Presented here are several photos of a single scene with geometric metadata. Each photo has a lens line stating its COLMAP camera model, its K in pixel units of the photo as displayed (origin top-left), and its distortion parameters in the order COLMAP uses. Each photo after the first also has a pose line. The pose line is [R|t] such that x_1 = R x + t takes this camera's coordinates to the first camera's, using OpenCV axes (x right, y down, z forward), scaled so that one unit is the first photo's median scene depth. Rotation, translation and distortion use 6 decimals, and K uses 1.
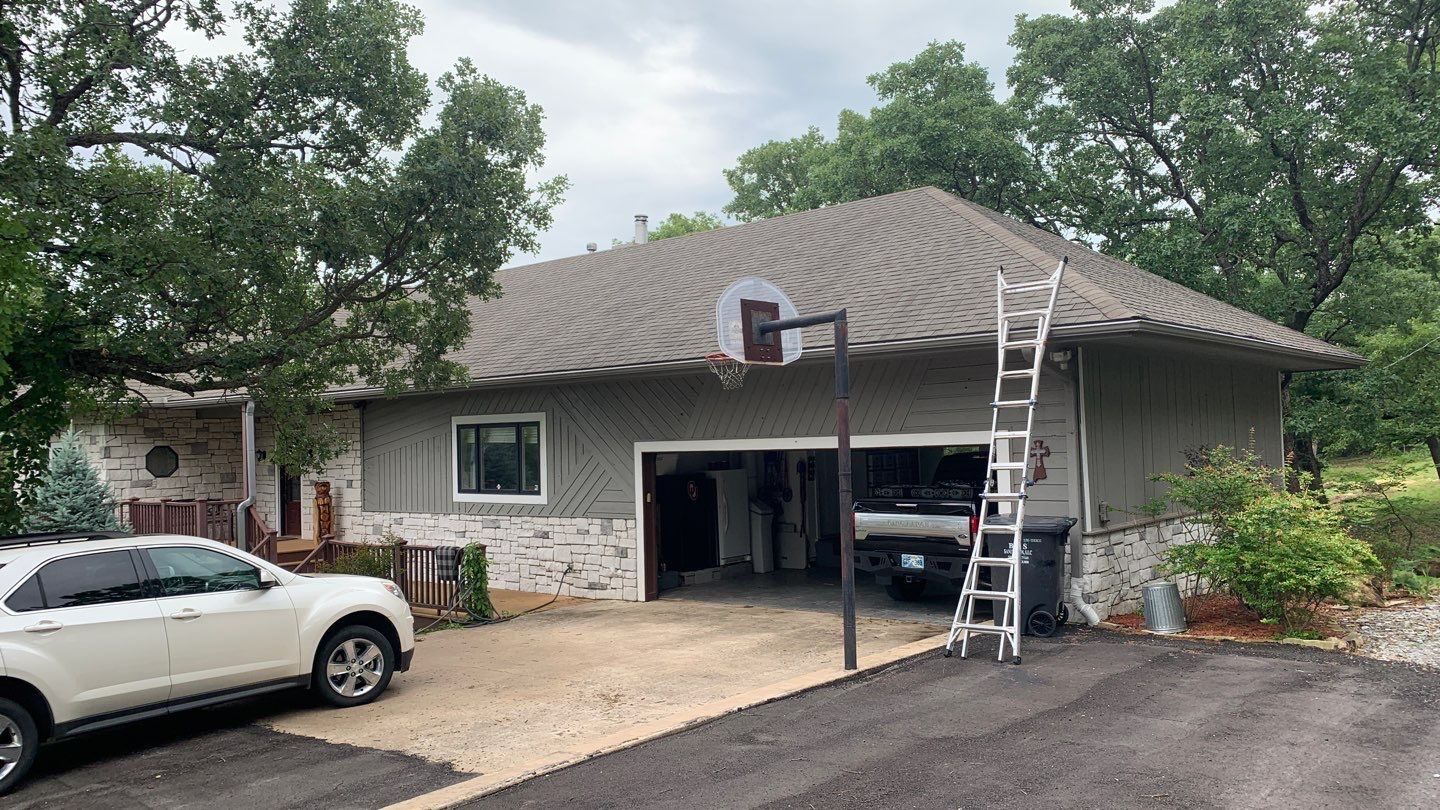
lens RADIAL K [[1104.1, 0, 741.7], [0, 1104.1, 398.7], [0, 0, 1]] dist [0.047414, -0.051240]
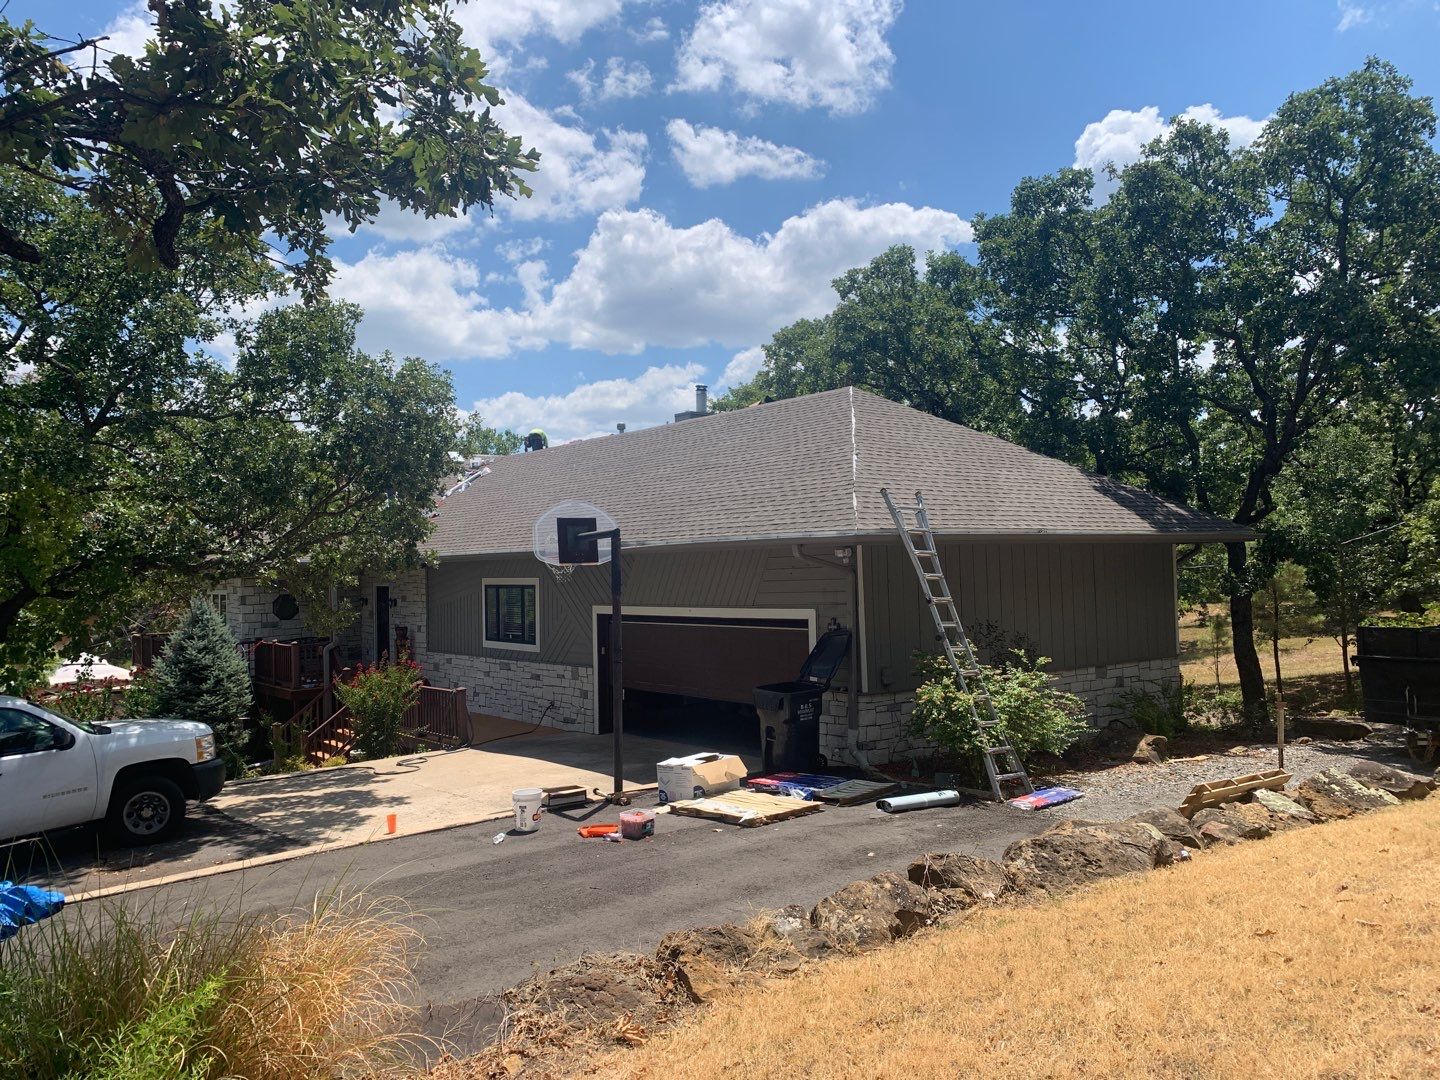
lens RADIAL K [[1137.1, 0, 721.0], [0, 1137.1, 542.6], [0, 0, 1]] dist [-0.014946, -0.016687]
pose [[0.979041, 0.002917, -0.203640, 0.286774], [0.000592, 0.999852, 0.017167, -0.049602], [0.203660, -0.016928, 0.978895, -0.198800]]
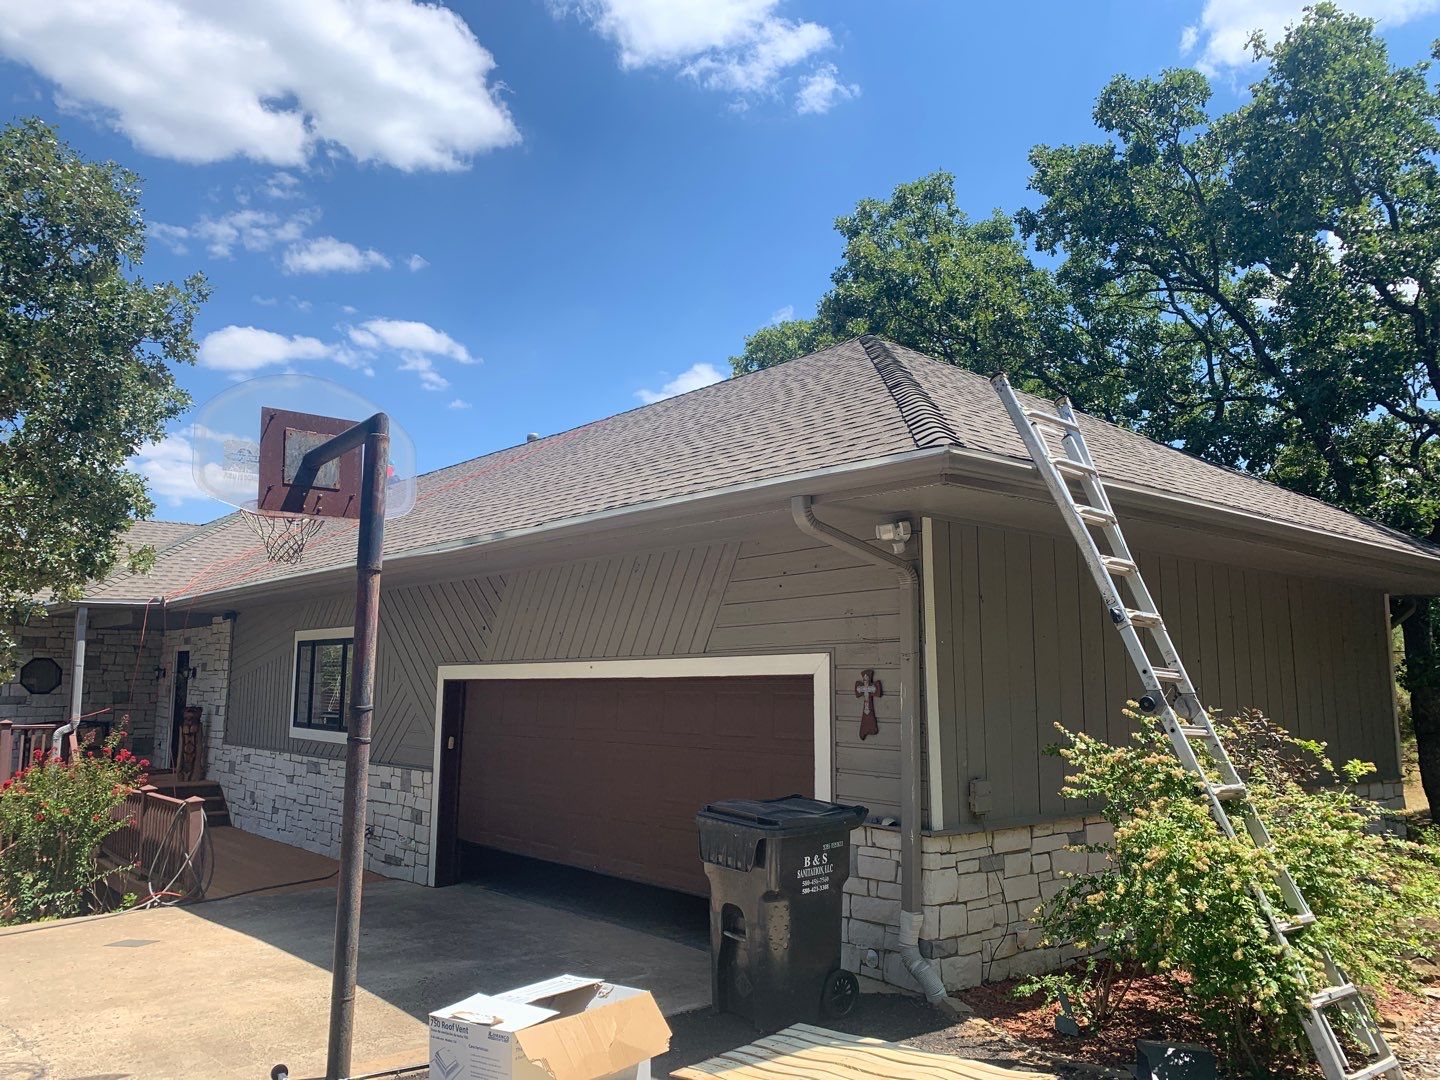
lens RADIAL K [[1137.1, 0, 723.9], [0, 1137.1, 526.5], [0, 0, 1]] dist [-0.014946, -0.016687]
pose [[0.985847, 0.014704, -0.167001, 0.207130], [-0.032333, 0.994120, -0.103341, 0.018448], [0.164500, 0.107278, 0.980526, 0.263553]]
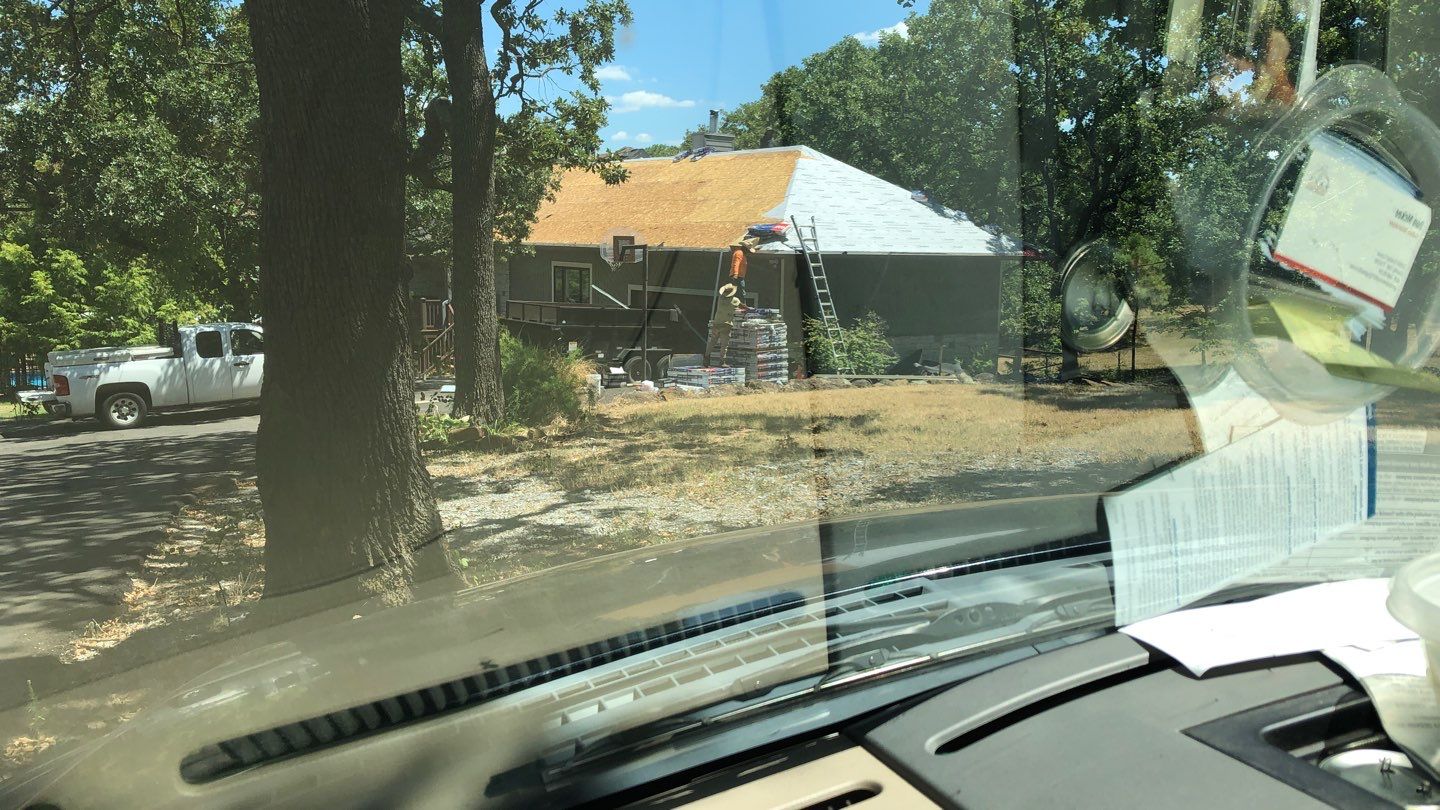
lens RADIAL K [[1104.1, 0, 719.2], [0, 1104.1, 403.7], [0, 0, 1]] dist [0.047414, -0.051240]
pose [[0.975361, 0.084743, -0.203691, 0.464977], [-0.048711, 0.983219, 0.175807, -0.100656], [0.215171, -0.161553, 0.963121, -0.862592]]
